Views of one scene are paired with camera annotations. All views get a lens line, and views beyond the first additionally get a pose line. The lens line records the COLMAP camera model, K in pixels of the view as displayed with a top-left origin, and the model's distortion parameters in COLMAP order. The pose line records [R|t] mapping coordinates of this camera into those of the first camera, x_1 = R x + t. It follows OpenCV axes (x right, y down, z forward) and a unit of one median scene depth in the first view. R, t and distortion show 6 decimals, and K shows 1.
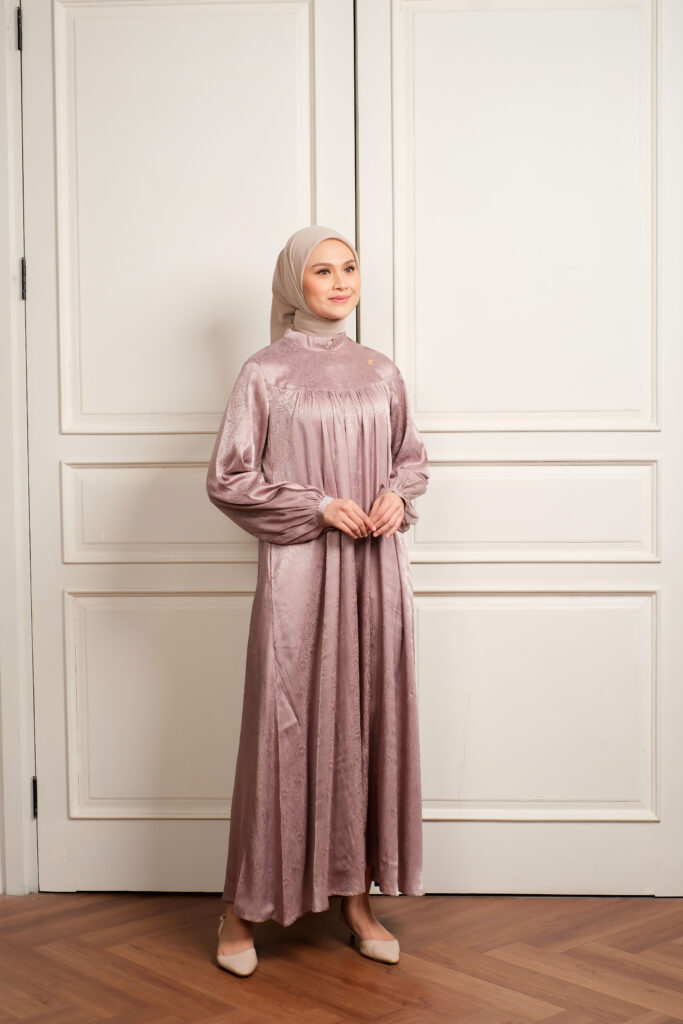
lens RADIAL K [[1689.7, 0, 377.8], [0, 1689.7, 475.0], [0, 0, 1]] dist [-0.018683, -0.045581]
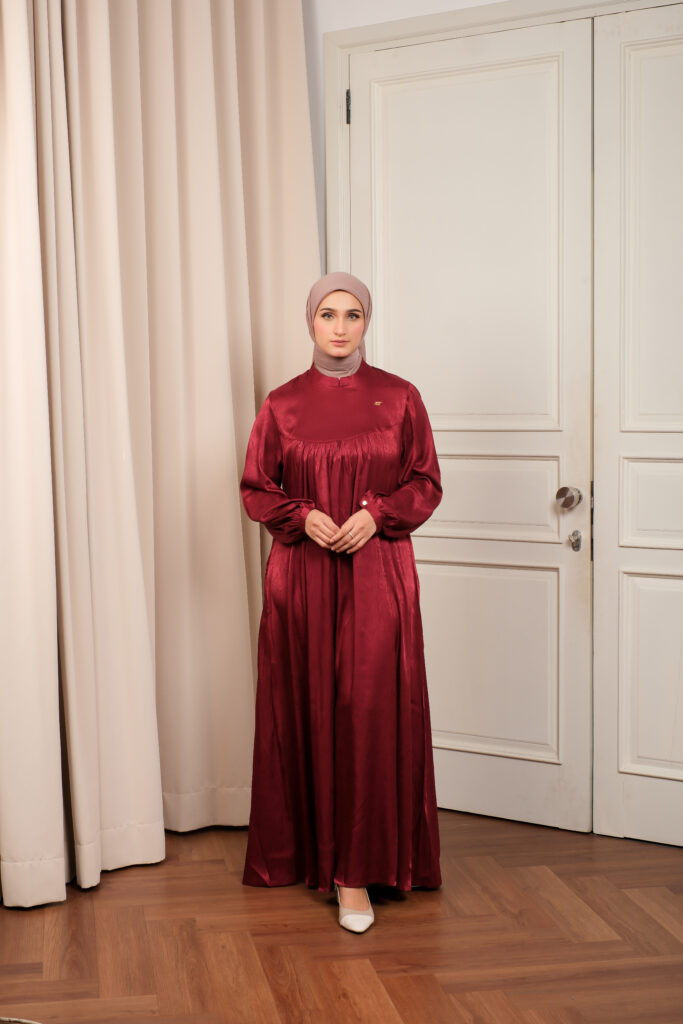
lens RADIAL K [[1560.3, 0, 341.5], [0, 1560.3, 512.0], [0, 0, 1]] dist [-0.021957, -0.110860]
pose [[0.849597, 0.038281, -0.526041, 0.411147], [-0.026689, 0.999205, 0.029609, 0.002710], [0.526756, -0.011116, 0.849944, 0.009980]]
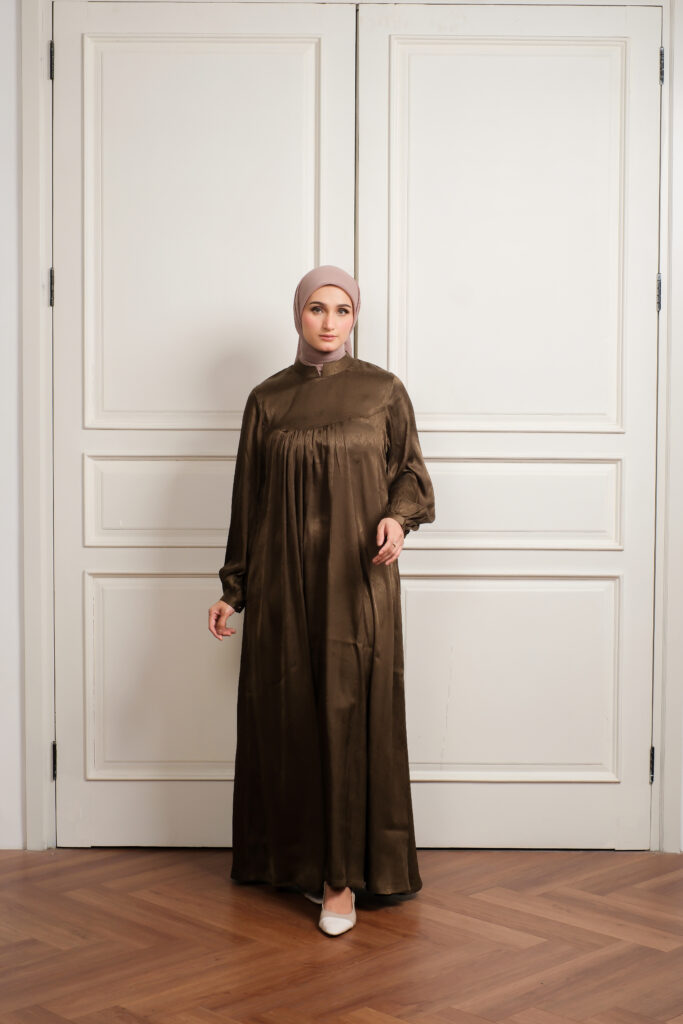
lens RADIAL K [[1689.7, 0, 377.8], [0, 1689.7, 475.0], [0, 0, 1]] dist [-0.018683, -0.045581]
pose [[0.998584, 0.010435, 0.052157, -0.054738], [-0.010419, 0.999946, -0.000594, 0.004331], [-0.052160, 0.000049, 0.998639, -0.109644]]
